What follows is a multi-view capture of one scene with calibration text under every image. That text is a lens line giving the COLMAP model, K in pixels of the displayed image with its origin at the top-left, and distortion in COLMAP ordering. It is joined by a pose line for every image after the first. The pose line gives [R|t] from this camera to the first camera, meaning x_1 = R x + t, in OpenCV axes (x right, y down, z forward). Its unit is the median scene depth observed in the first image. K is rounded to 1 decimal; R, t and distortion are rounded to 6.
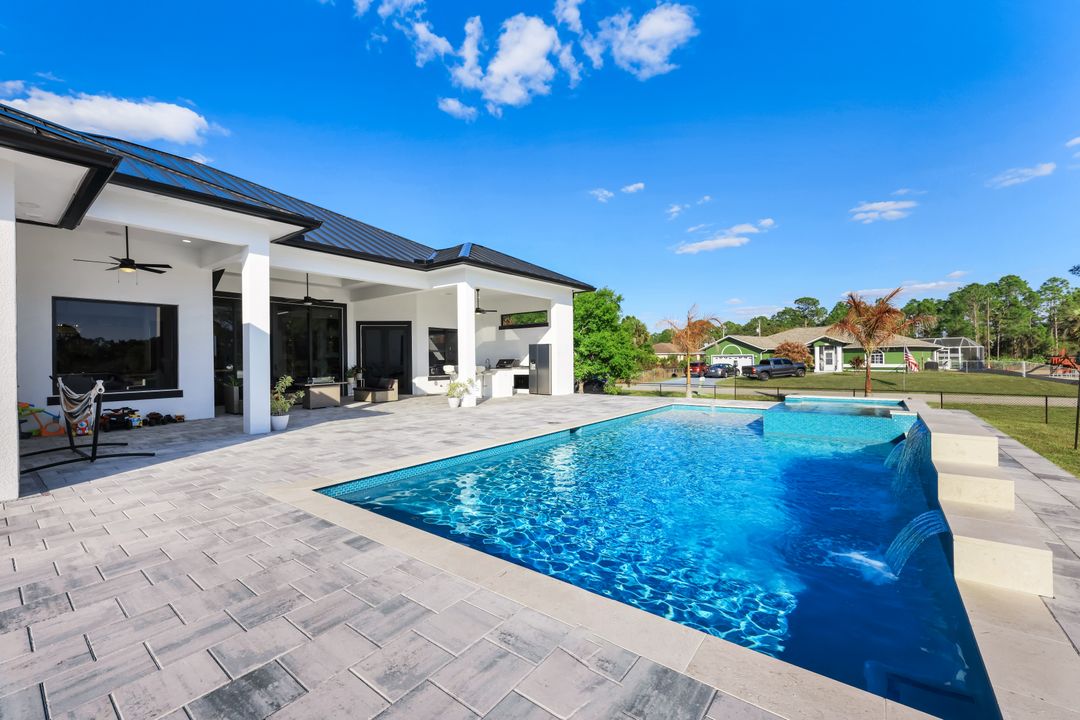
lens RADIAL K [[440.8, 0, 539.6], [0, 440.8, 357.5], [0, 0, 1]] dist [0.001149, 0.000252]
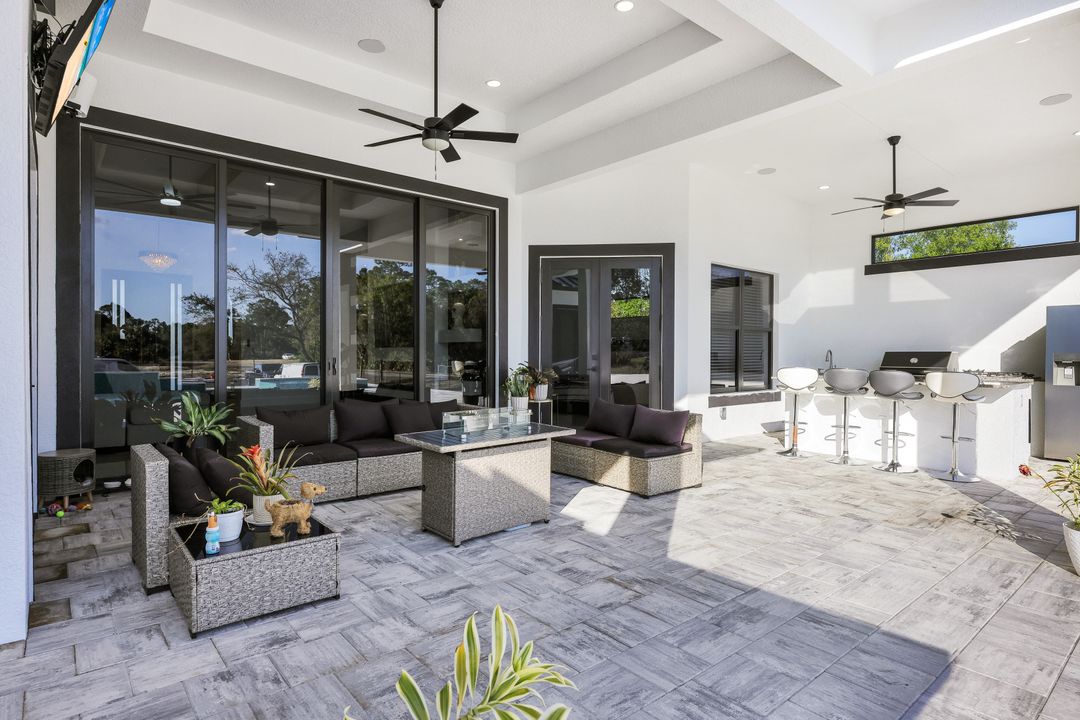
lens RADIAL K [[582.3, 0, 539.4], [0, 582.3, 359.6], [0, 0, 1]] dist [-0.000389, -0.000009]
pose [[0.978987, 0.014965, -0.203373, -0.266037], [-0.012384, 0.999826, 0.013960, 0.006946], [0.203546, -0.011148, 0.979002, 0.447137]]
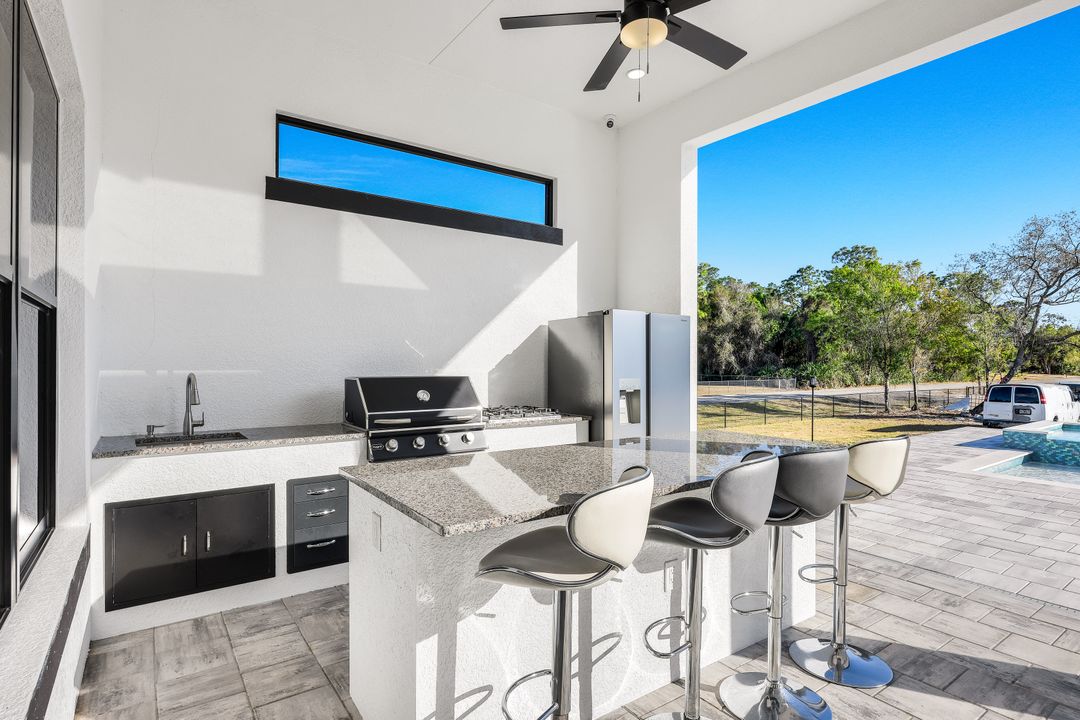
lens RADIAL K [[552.3, 0, 539.2], [0, 552.3, 361.7], [0, 0, 1]] dist [-0.001140, -0.000027]
pose [[0.284358, 0.013419, 0.958624, -0.271029], [-0.014568, 0.999847, -0.009675, -0.000482], [-0.958607, -0.011214, 0.284510, 0.782273]]
